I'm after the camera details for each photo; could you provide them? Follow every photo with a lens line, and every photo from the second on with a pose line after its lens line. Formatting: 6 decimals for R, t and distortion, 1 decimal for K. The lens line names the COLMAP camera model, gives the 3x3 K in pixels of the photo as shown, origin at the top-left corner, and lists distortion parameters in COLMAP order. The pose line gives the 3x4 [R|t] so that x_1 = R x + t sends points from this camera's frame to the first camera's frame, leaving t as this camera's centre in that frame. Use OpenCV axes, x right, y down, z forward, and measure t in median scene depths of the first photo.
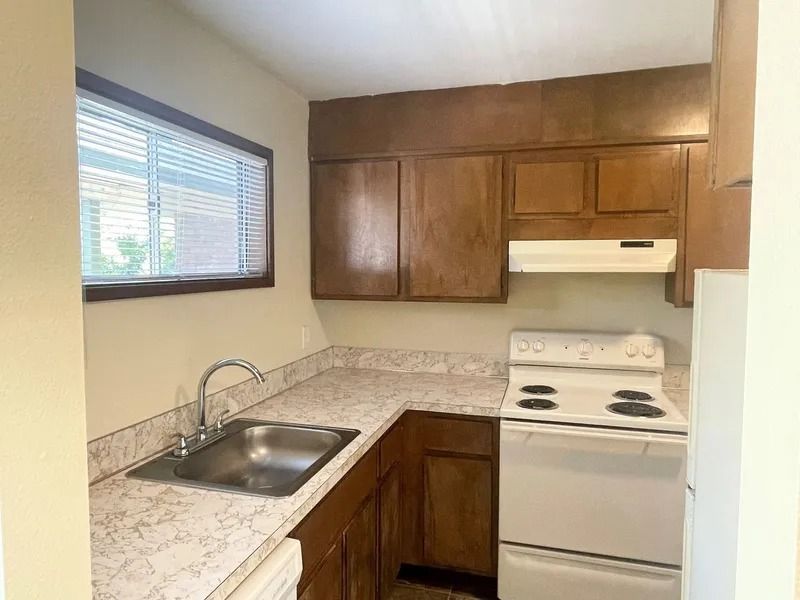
lens RADIAL K [[519.1, 0, 400.0], [0, 519.1, 300.0], [0, 0, 1]] dist [-0.005001, -0.002082]
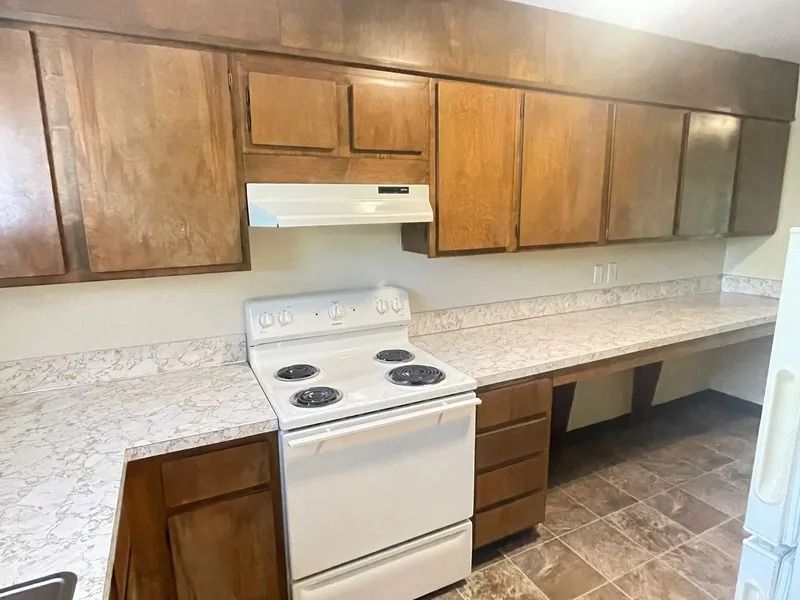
lens RADIAL K [[463.1, 0, 400.0], [0, 463.1, 300.0], [0, 0, 1]] dist [-0.002387, -0.002641]
pose [[0.751118, -0.140410, 0.645064, -0.066052], [0.064520, 0.988056, 0.139940, -0.030449], [-0.657008, -0.063492, 0.751205, 0.367735]]
